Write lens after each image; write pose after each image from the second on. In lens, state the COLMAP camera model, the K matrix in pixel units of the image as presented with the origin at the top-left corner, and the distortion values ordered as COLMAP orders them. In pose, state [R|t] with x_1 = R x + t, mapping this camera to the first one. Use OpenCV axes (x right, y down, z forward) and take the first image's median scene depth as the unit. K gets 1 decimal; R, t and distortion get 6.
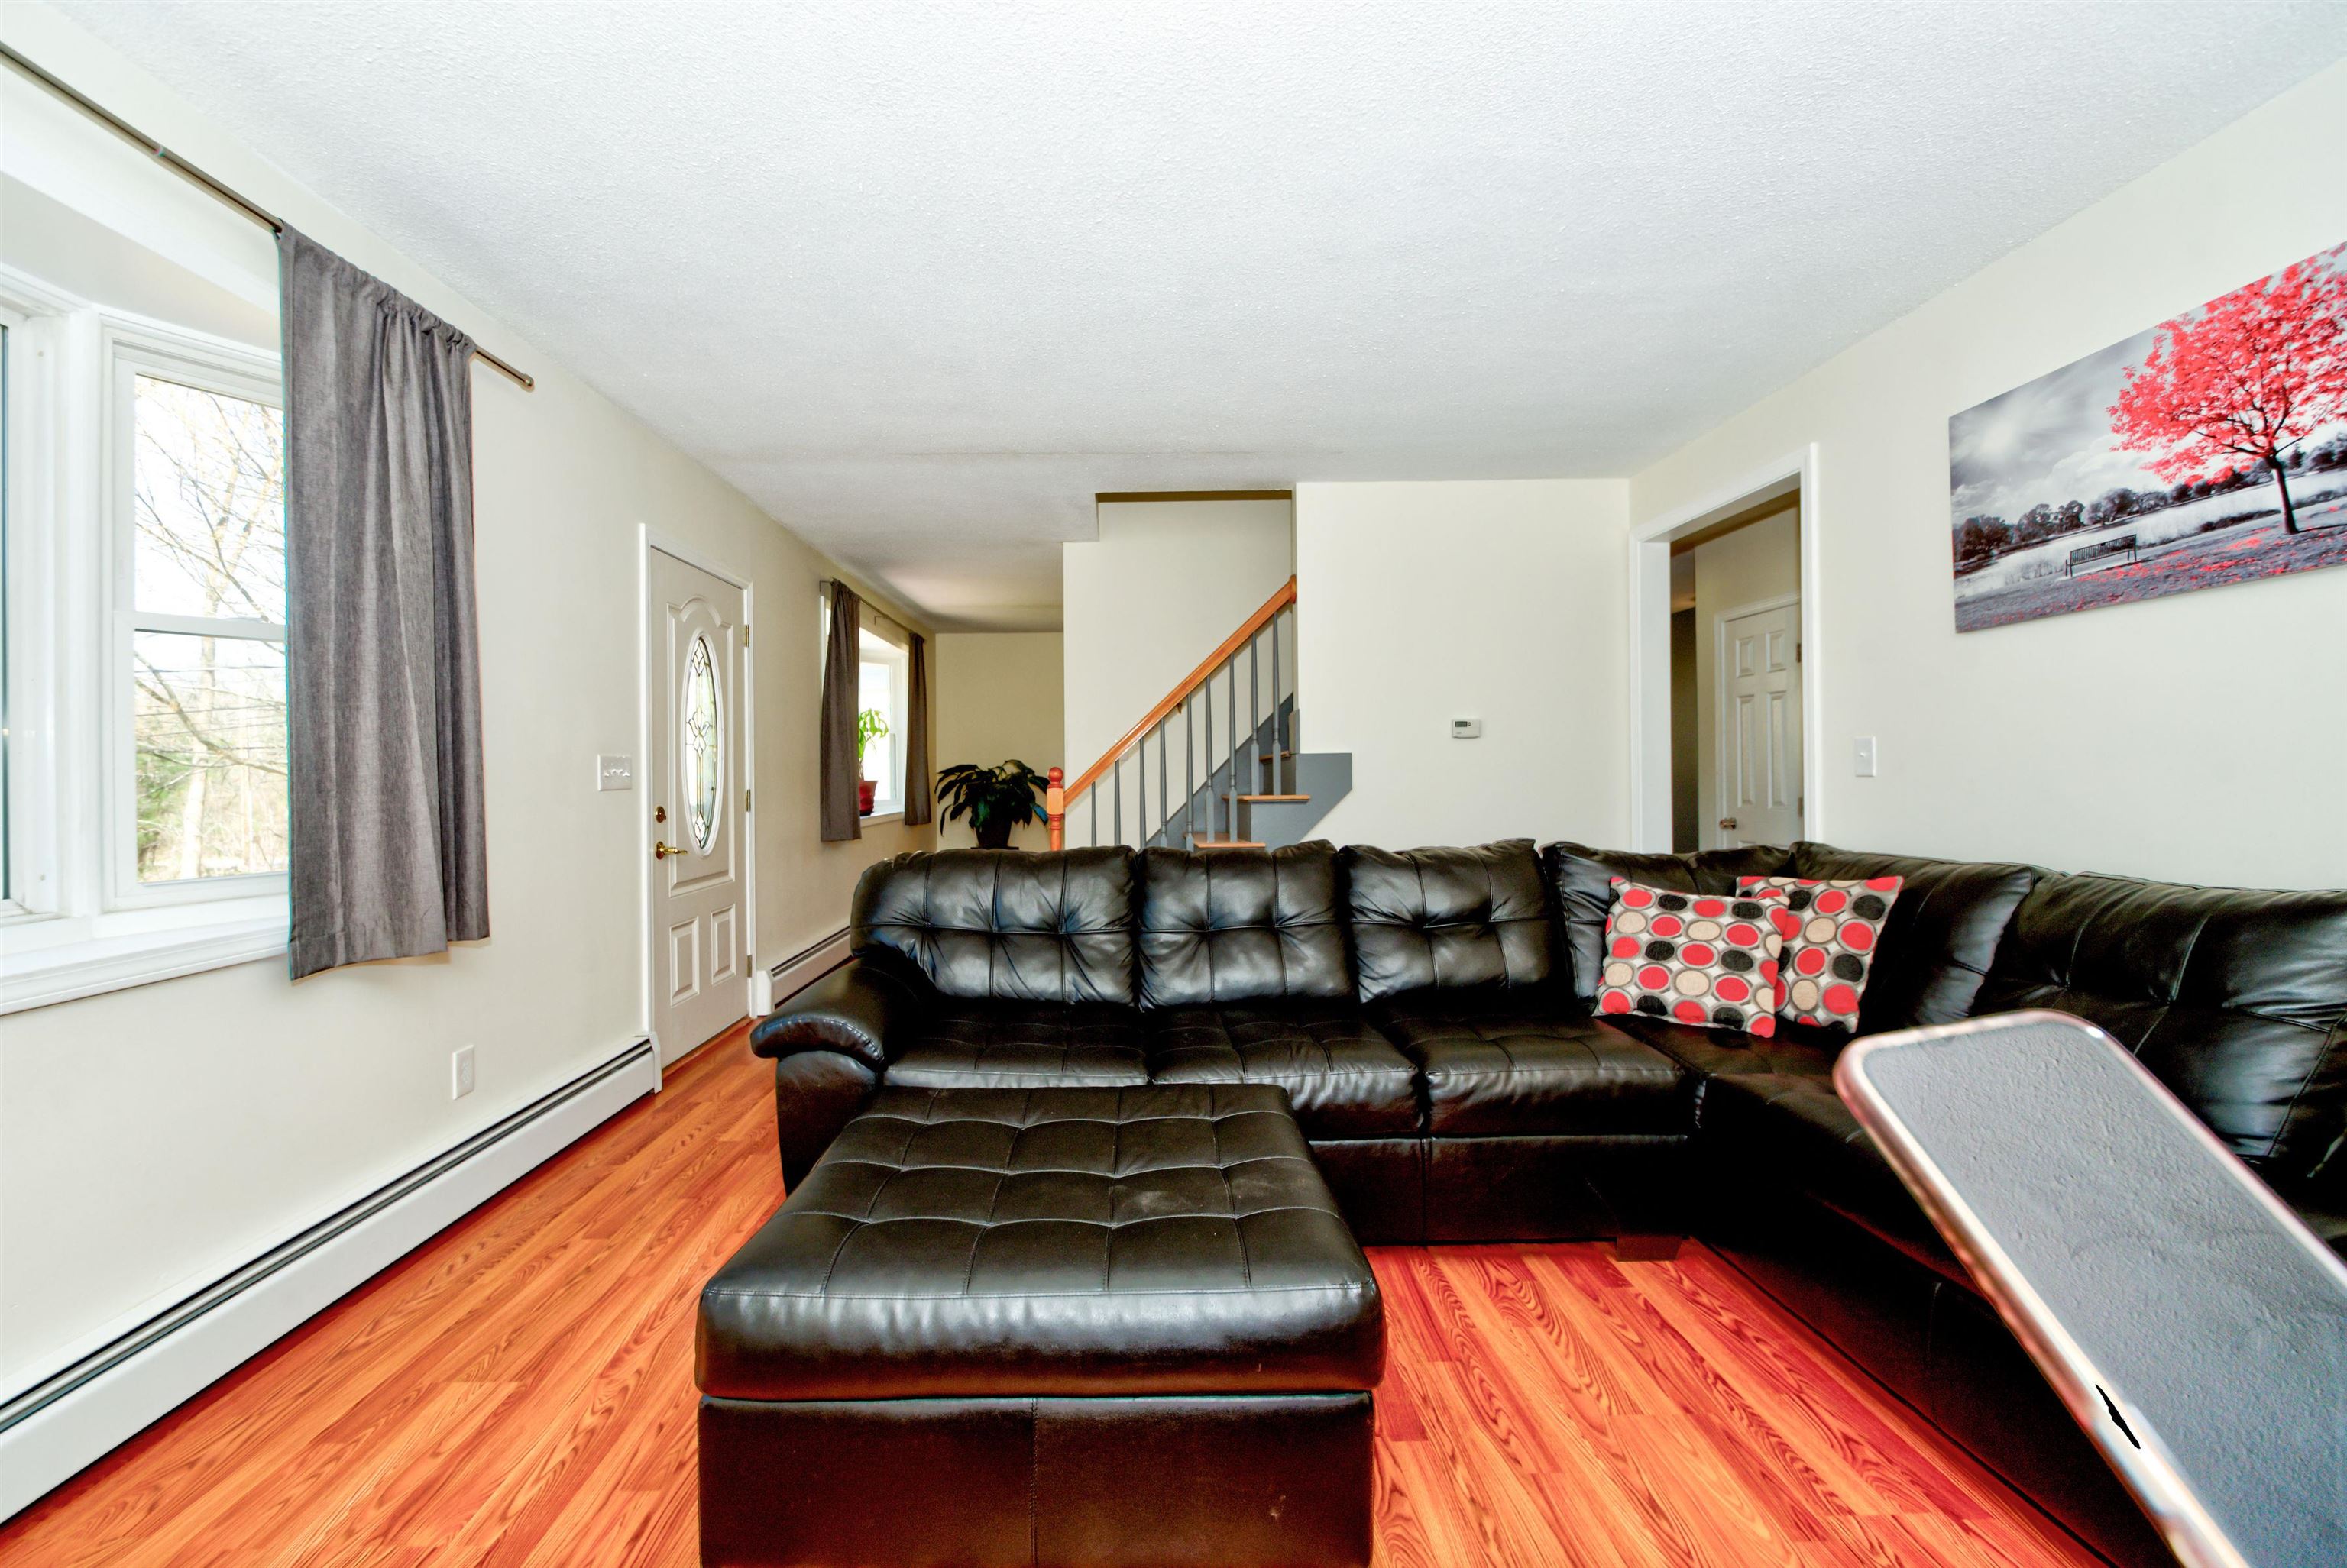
lens RADIAL K [[965.1, 0, 1128.3], [0, 965.1, 768.3], [0, 0, 1]] dist [-0.000229, -0.007392]
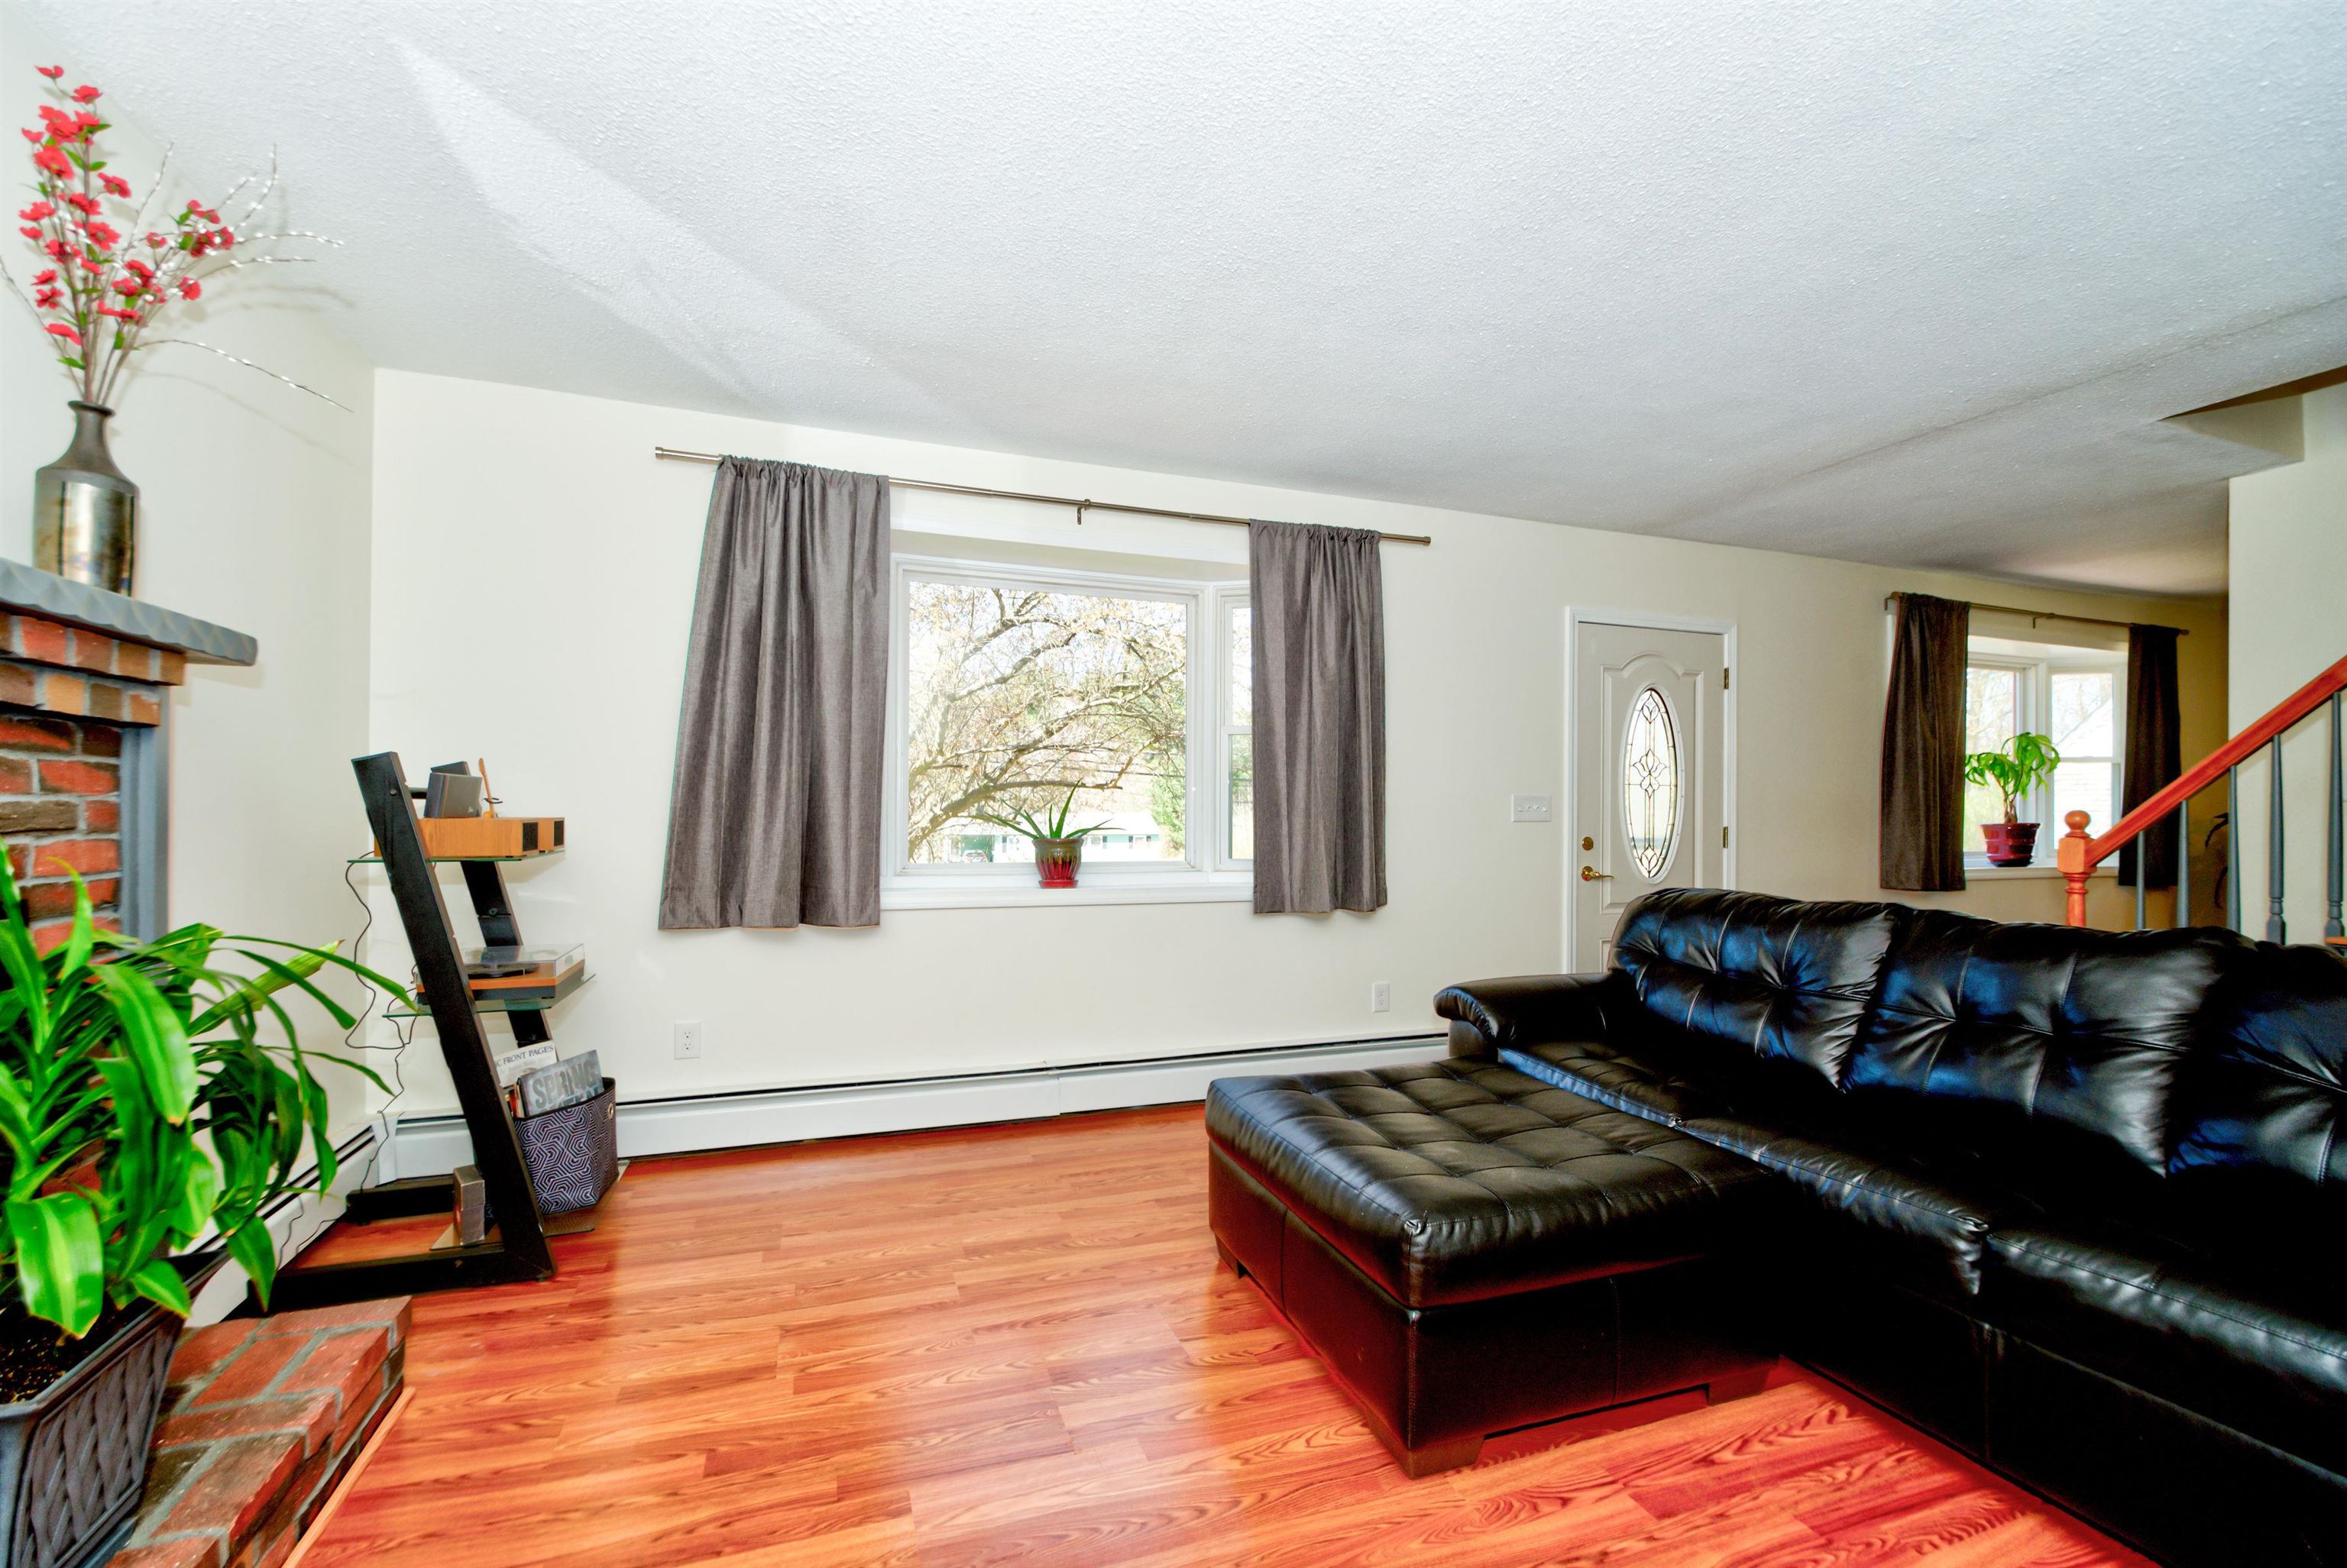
lens RADIAL K [[955.7, 0, 1149.4], [0, 955.7, 806.3], [0, 0, 1]] dist [0.001766, -0.006907]
pose [[0.323394, 0.012121, -0.946187, 1.361976], [-0.006691, 0.999922, 0.010523, -0.022743], [0.946241, 0.002928, 0.323450, 0.283861]]
